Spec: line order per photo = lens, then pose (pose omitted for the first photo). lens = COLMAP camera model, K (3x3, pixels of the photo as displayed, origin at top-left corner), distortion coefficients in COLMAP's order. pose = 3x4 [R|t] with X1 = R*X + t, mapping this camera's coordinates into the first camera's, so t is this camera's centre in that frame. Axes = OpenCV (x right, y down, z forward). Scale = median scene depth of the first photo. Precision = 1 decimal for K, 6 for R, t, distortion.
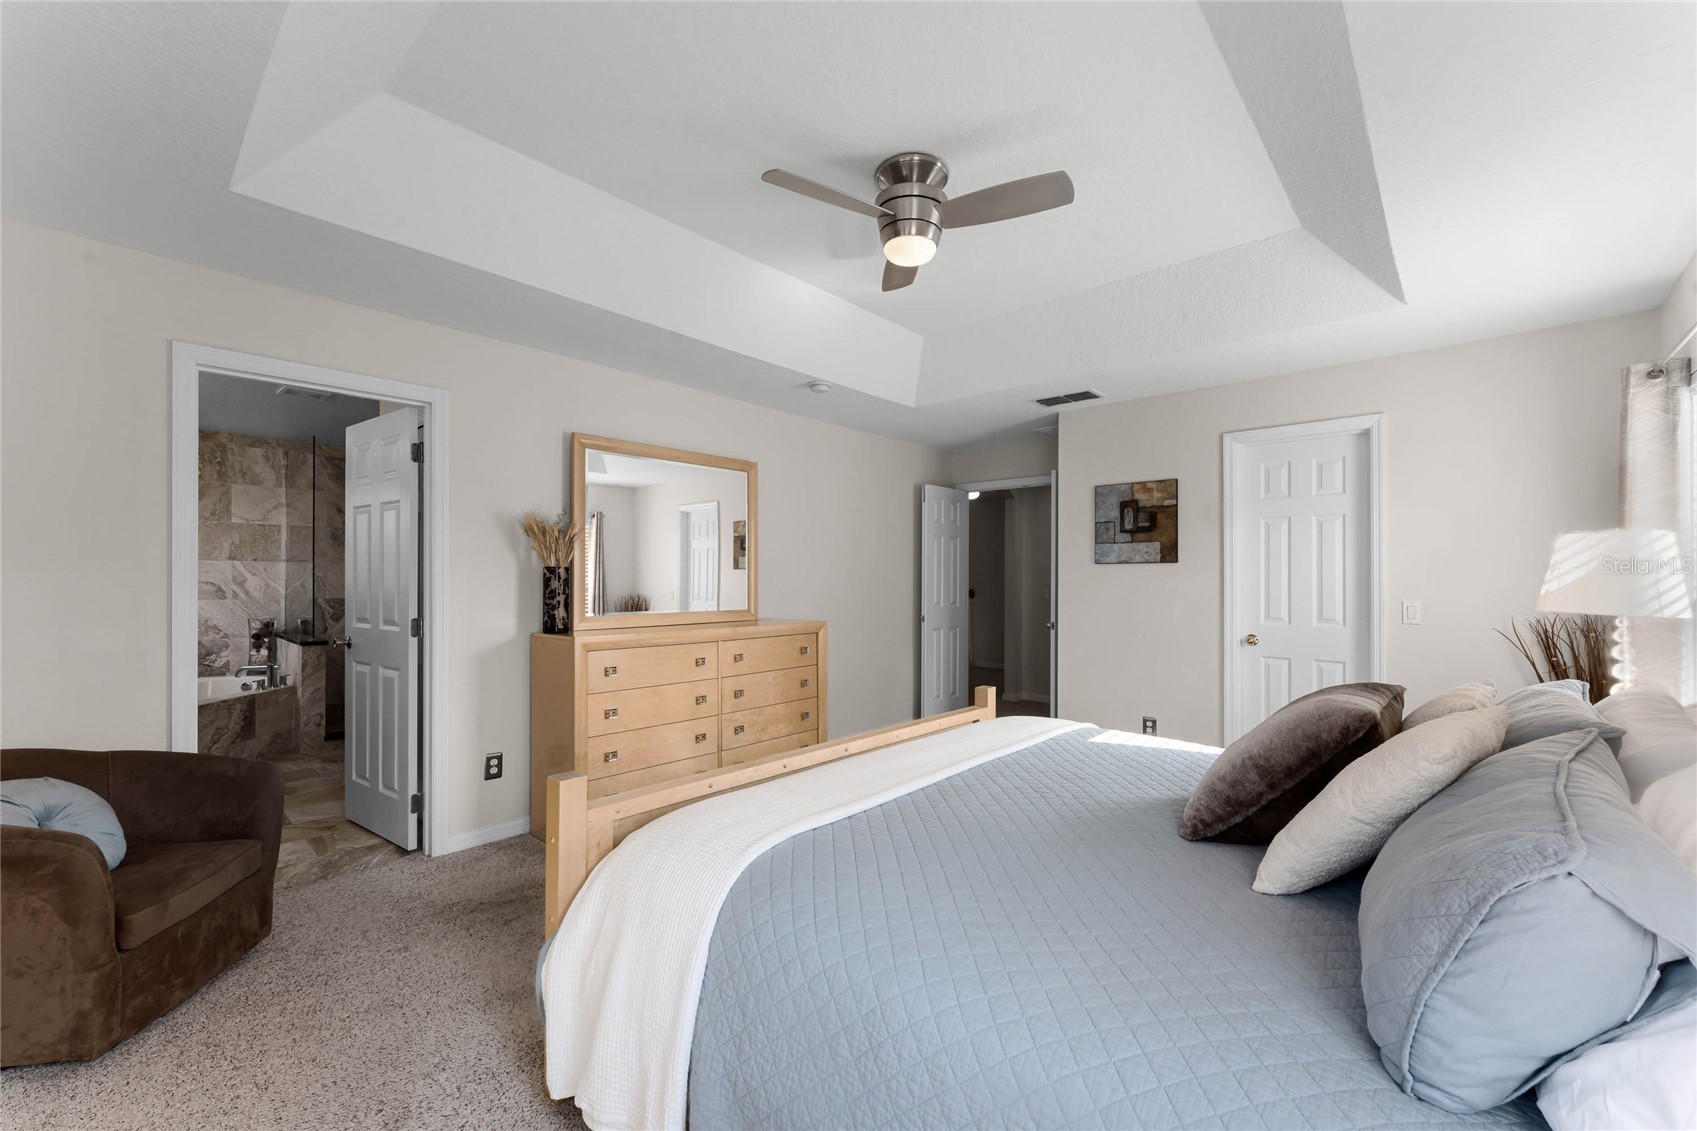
lens RADIAL K [[681.6, 0, 852.3], [0, 681.6, 576.3], [0, 0, 1]] dist [-0.001594, -0.000239]
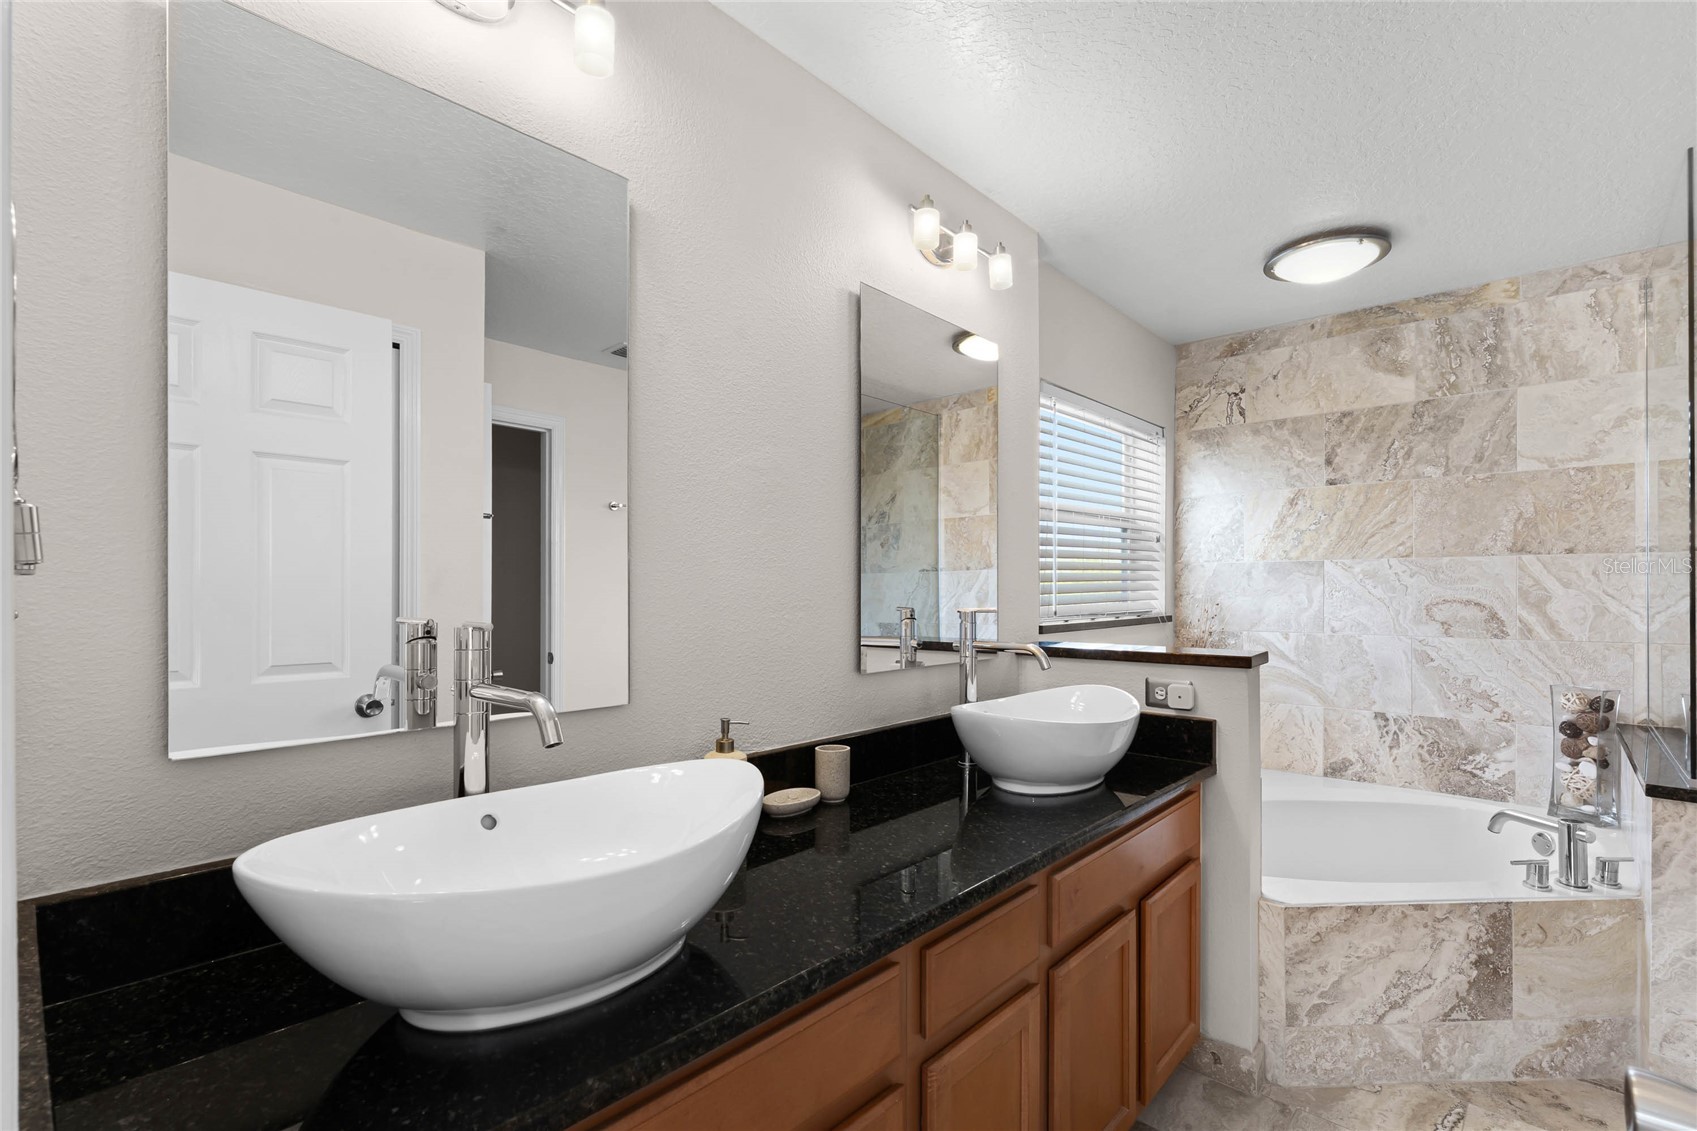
lens RADIAL K [[788.1, 0, 847.7], [0, 788.1, 582.5], [0, 0, 1]] dist [0.002446, 0.000308]
pose [[0.001664, -0.006657, -0.999976, -0.379027], [0.001679, 0.999976, -0.006654, -0.001379], [0.999997, -0.001668, 0.001675, 0.545375]]
